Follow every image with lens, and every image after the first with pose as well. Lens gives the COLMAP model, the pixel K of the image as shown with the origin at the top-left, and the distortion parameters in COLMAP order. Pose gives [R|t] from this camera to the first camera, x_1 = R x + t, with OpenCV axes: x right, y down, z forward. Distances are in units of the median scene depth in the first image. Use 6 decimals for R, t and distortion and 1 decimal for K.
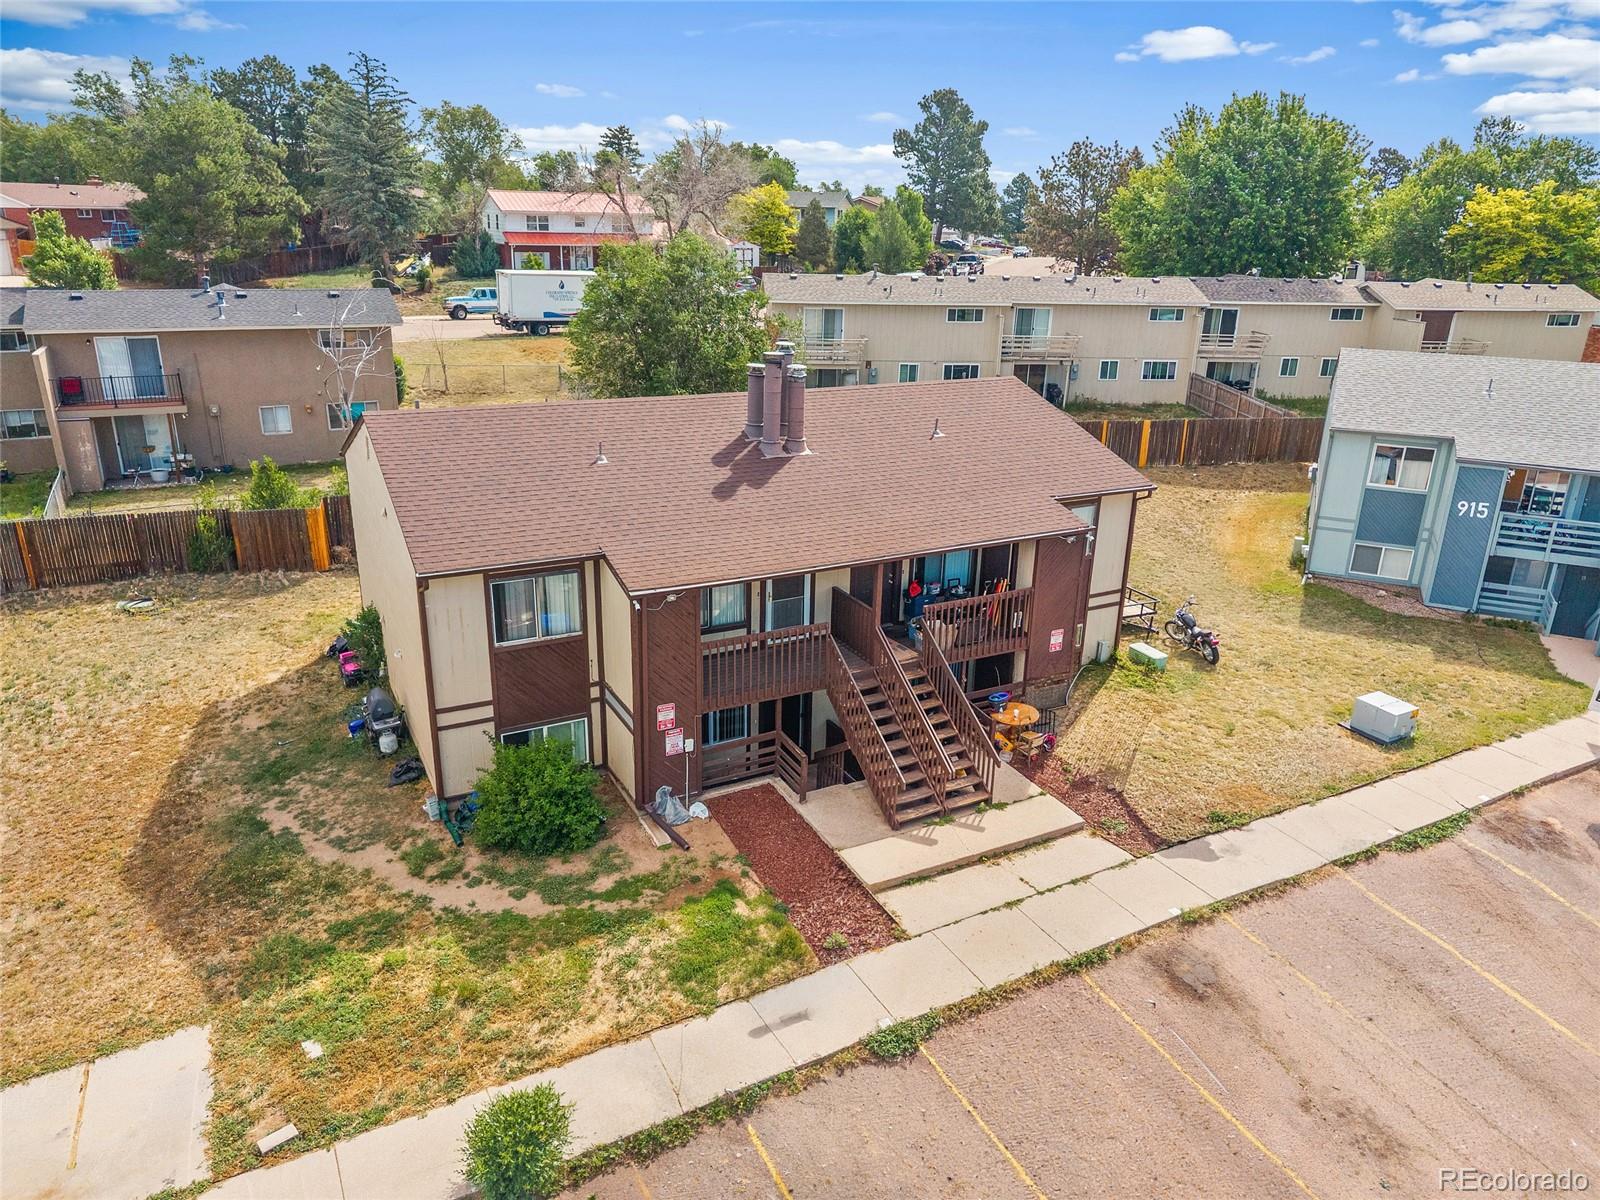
lens RADIAL K [[1082.4, 0, 800.0], [0, 1082.4, 600.0], [0, 0, 1]] dist [0.045592, -0.067318]
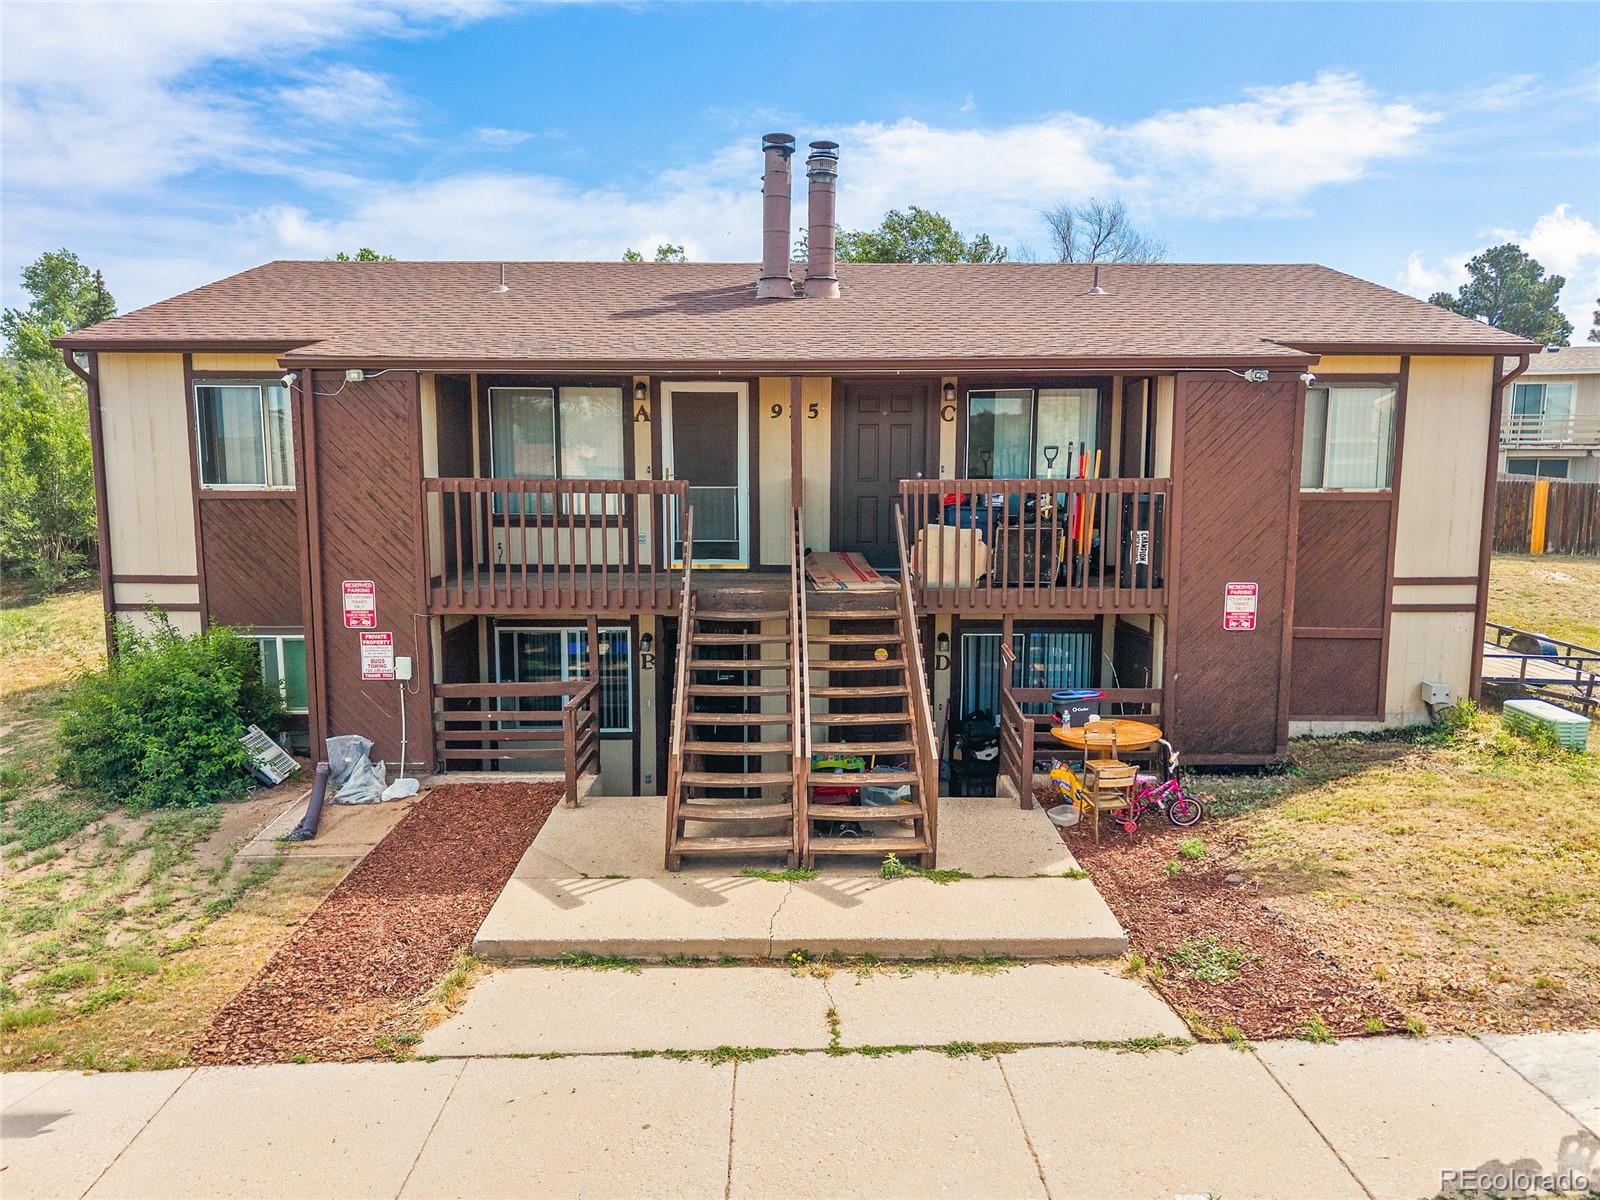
lens RADIAL K [[1082.4, 0, 800.0], [0, 1082.4, 600.0], [0, 0, 1]] dist [0.045592, -0.067318]
pose [[0.886172, 0.037901, -0.461803, 0.291014], [-0.136217, 0.973918, -0.181461, 0.150024], [0.442881, 0.223711, 0.868222, 0.508523]]
